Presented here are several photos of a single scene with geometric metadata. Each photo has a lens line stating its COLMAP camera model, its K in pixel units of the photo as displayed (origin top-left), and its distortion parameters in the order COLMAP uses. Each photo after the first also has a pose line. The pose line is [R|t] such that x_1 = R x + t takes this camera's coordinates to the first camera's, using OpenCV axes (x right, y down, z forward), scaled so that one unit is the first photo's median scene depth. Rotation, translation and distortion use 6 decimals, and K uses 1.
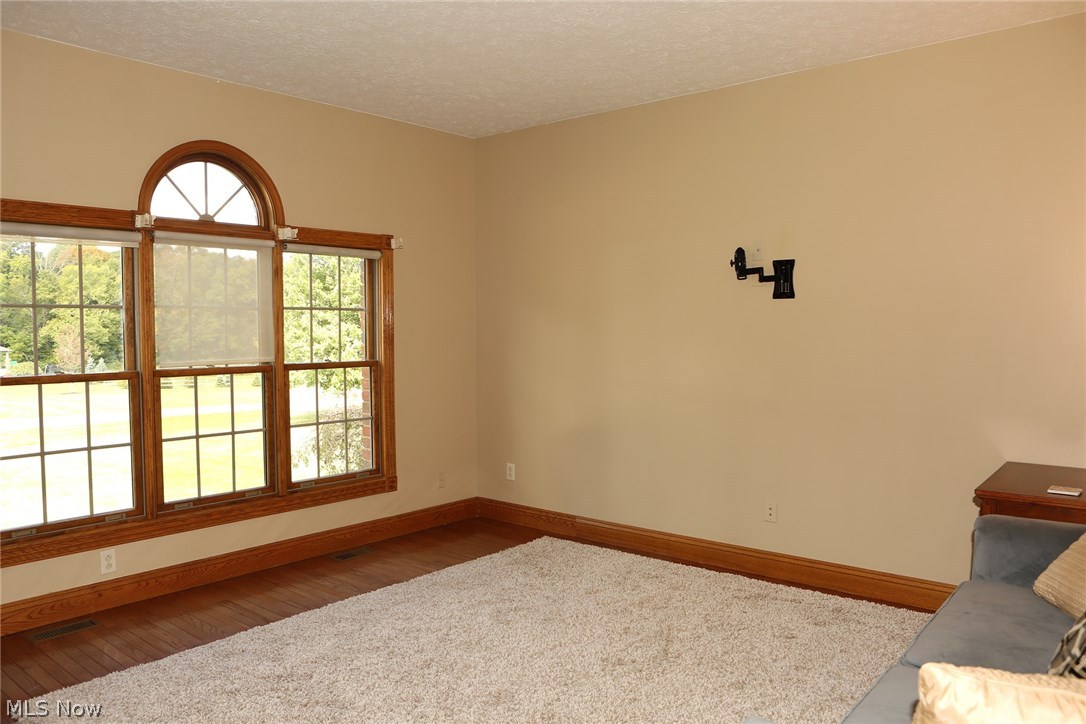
lens RADIAL K [[787.9, 0, 543.0], [0, 787.9, 362.0], [0, 0, 1]] dist [-0.055926, 0.002529]
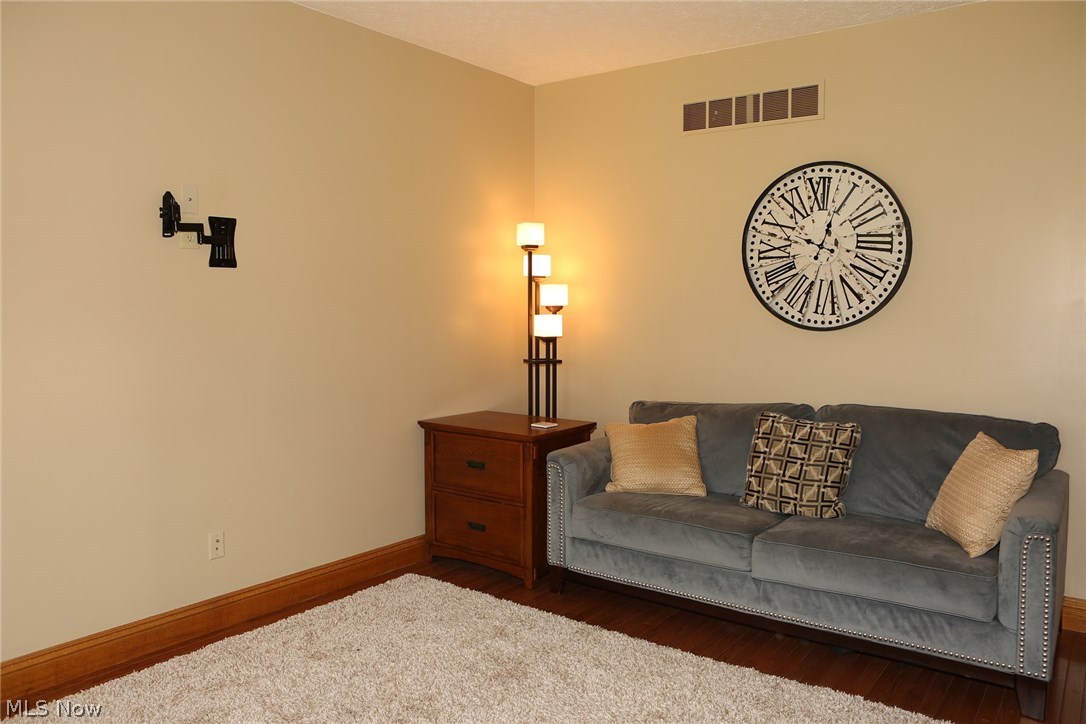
lens RADIAL K [[787.9, 0, 543.0], [0, 787.9, 362.0], [0, 0, 1]] dist [-0.055926, 0.002529]
pose [[-0.031178, -0.070164, 0.997048, -0.475329], [0.043826, 0.996478, 0.071494, -0.028854], [-0.998553, 0.045926, -0.027993, 0.705899]]
